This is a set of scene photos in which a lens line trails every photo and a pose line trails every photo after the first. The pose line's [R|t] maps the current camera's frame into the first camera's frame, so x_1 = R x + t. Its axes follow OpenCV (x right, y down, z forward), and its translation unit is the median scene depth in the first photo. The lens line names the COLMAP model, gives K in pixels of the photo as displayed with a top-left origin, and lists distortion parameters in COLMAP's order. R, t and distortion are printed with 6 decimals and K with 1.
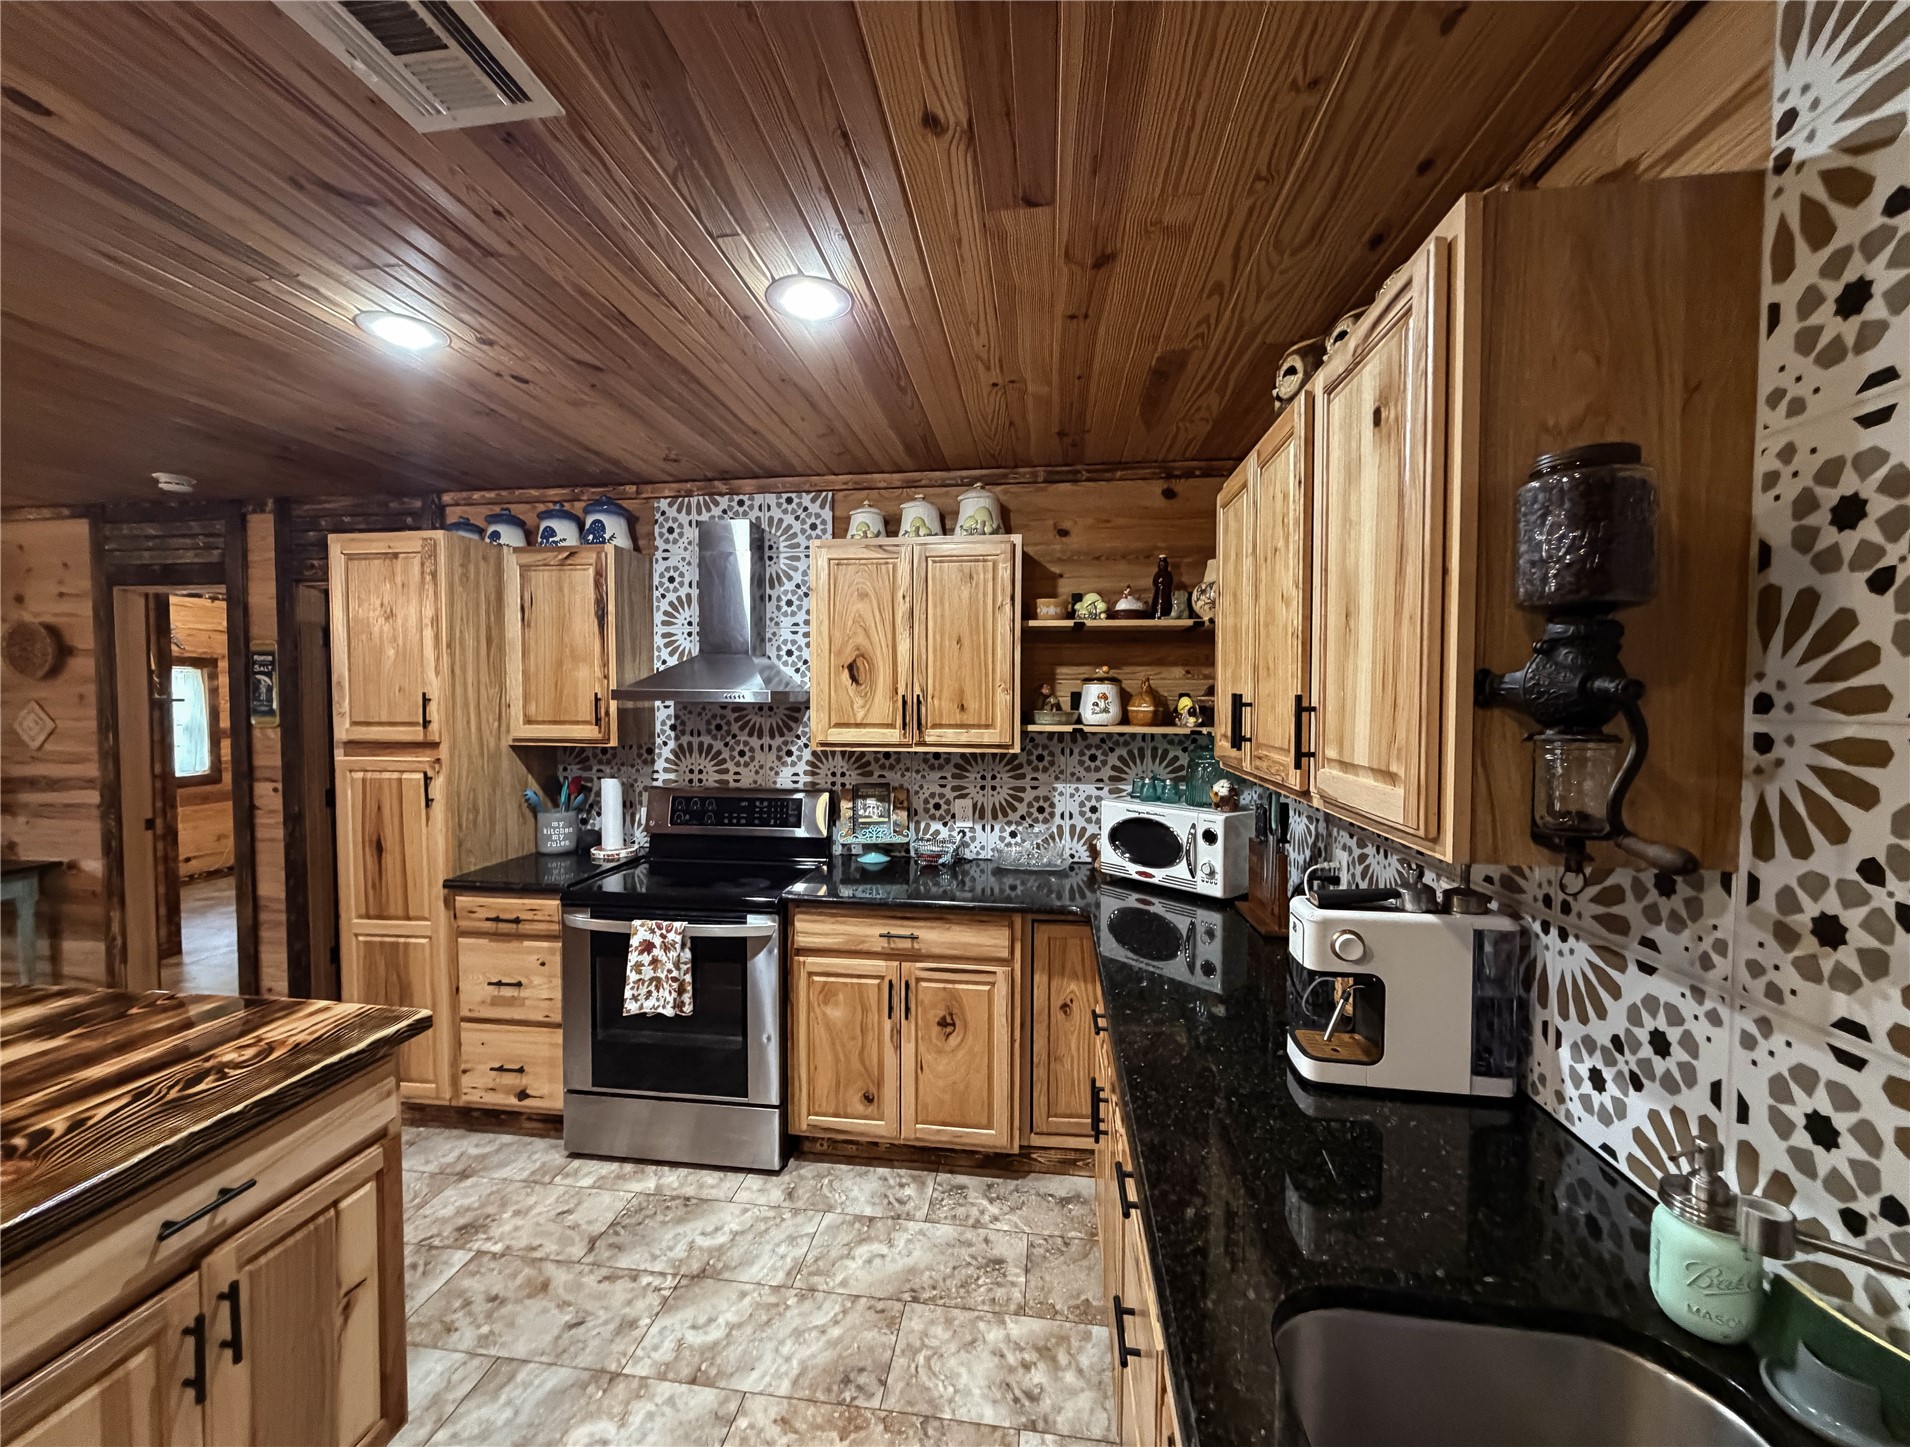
lens RADIAL K [[770.0, 0, 937.2], [0, 770.0, 726.7], [0, 0, 1]] dist [0.001422, -0.000036]
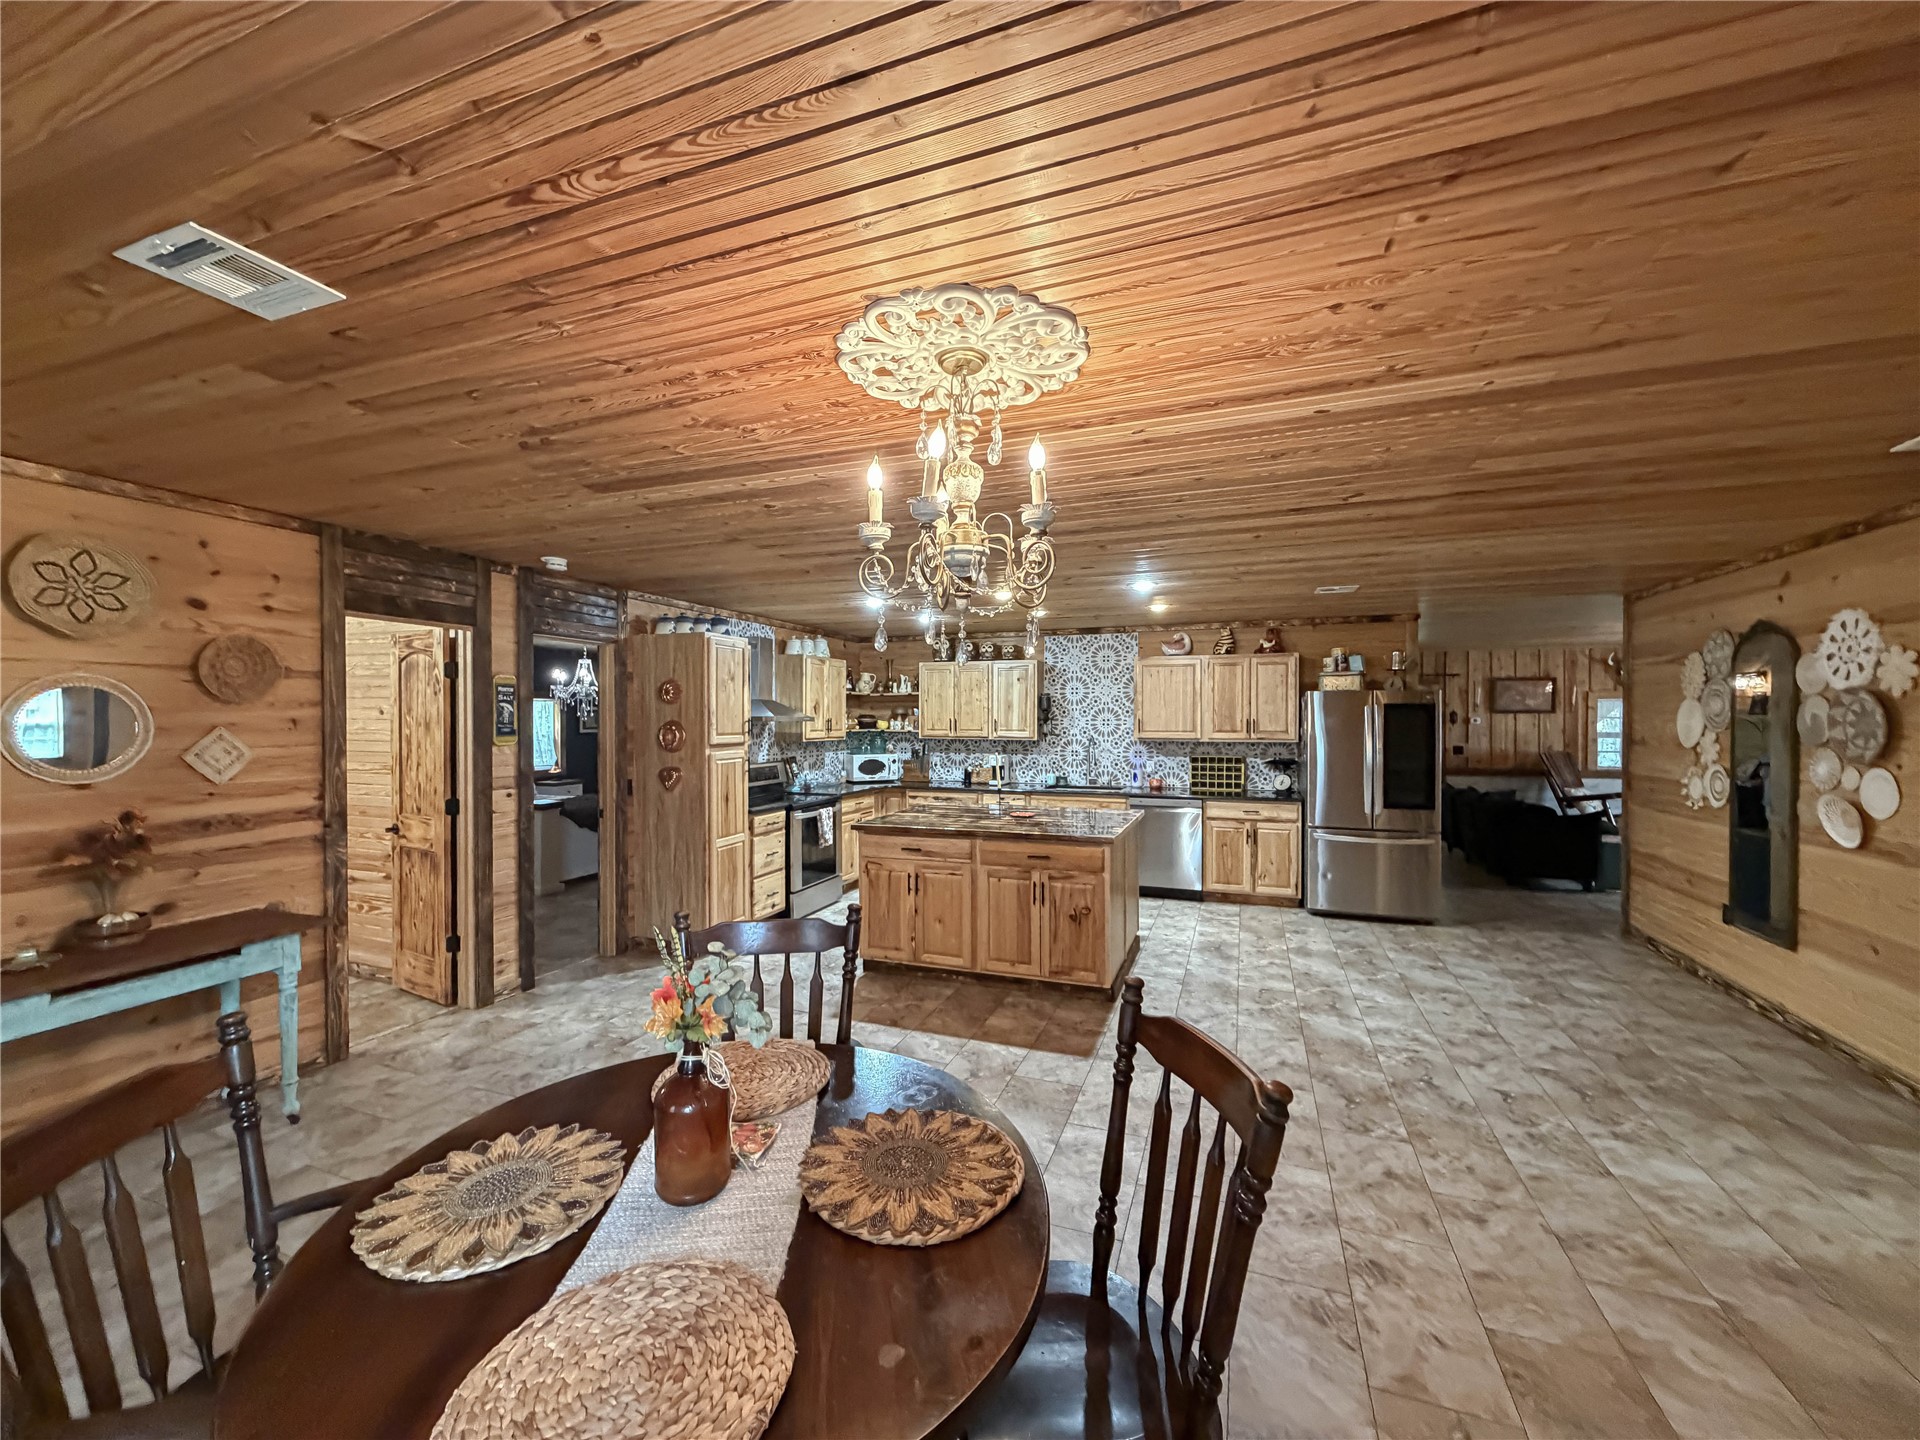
lens RADIAL K [[764.4, 0, 953.9], [0, 764.4, 722.5], [0, 0, 1]] dist [0.000264, 0.000101]
pose [[0.213761, -0.007321, 0.976859, -2.428324], [0.035941, 0.999354, -0.000375, -0.011404], [-0.976225, 0.035189, 0.213886, 0.037934]]
